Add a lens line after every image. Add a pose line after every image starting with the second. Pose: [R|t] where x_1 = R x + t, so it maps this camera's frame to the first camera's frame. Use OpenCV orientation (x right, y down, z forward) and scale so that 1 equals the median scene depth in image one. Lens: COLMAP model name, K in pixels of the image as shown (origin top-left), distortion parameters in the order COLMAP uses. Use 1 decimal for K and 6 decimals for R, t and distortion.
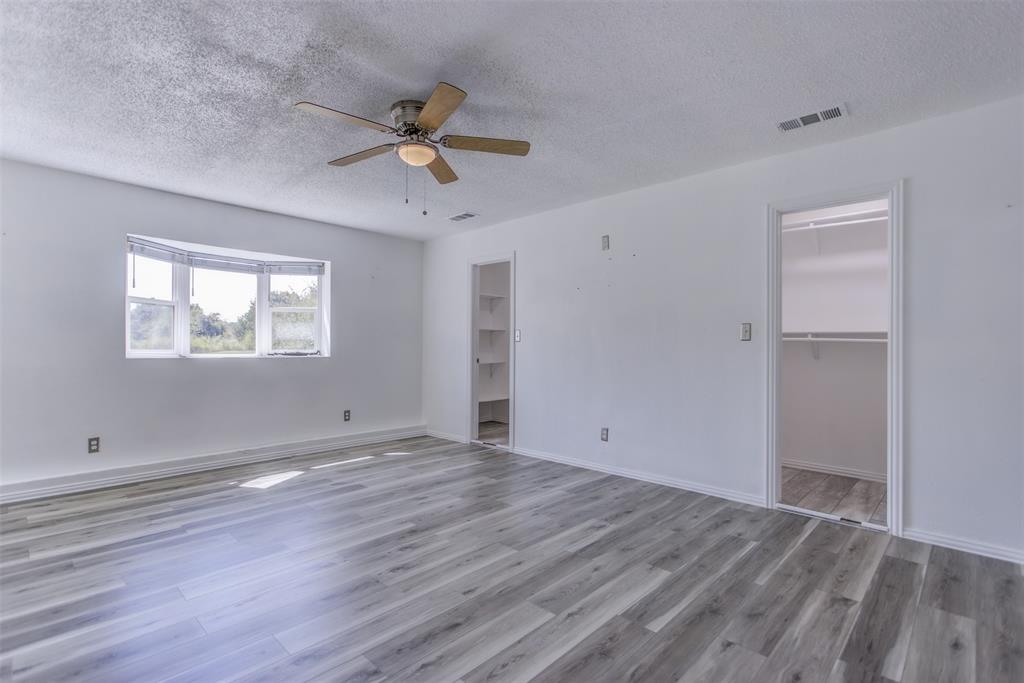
lens RADIAL K [[478.7, 0, 516.4], [0, 478.7, 343.5], [0, 0, 1]] dist [0.003288, -0.001754]
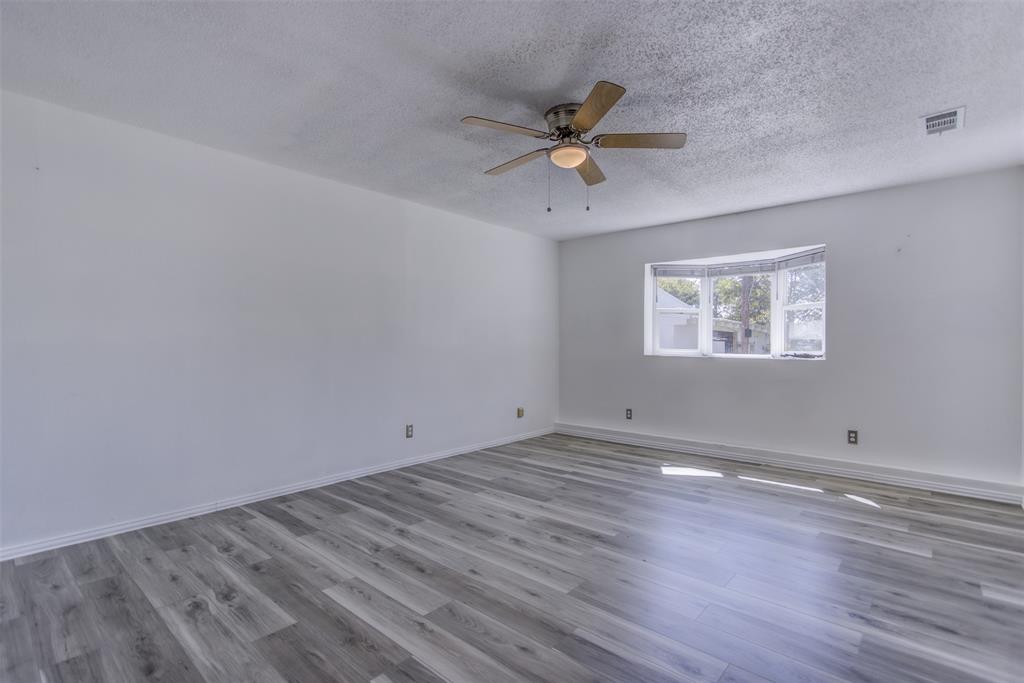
lens RADIAL K [[478.7, 0, 516.5], [0, 478.7, 347.7], [0, 0, 1]] dist [0.003288, -0.001754]
pose [[0.046879, 0.006069, -0.998882, 0.820903], [0.000585, 0.999981, 0.006103, 0.001706], [0.998900, -0.000871, 0.046875, 0.867946]]
